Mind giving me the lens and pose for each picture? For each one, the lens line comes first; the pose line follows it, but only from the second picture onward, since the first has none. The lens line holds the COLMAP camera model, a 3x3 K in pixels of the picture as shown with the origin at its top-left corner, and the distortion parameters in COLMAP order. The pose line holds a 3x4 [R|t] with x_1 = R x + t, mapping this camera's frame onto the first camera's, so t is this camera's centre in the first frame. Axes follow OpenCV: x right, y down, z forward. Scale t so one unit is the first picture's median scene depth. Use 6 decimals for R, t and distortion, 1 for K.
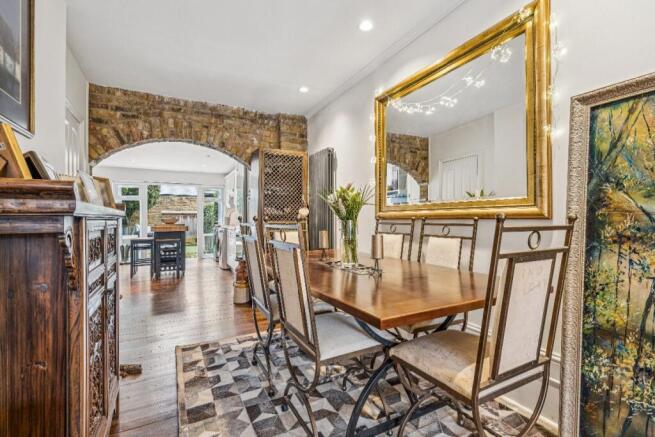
lens RADIAL K [[296.2, 0, 329.8], [0, 296.2, 214.9], [0, 0, 1]] dist [0.004496, 0.000297]
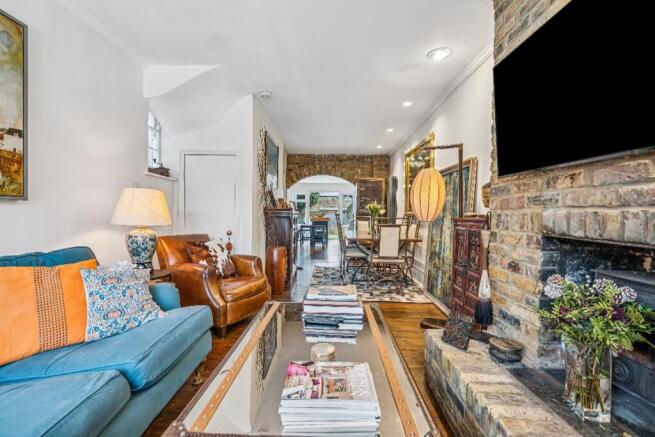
lens RADIAL K [[296.2, 0, 326.4], [0, 296.2, 219.0], [0, 0, 1]] dist [0.004496, 0.000297]
pose [[0.874263, 0.029286, -0.484569, 0.440592], [-0.016418, 0.999391, 0.030780, -0.013274], [0.485175, -0.018954, 0.874211, -0.652013]]
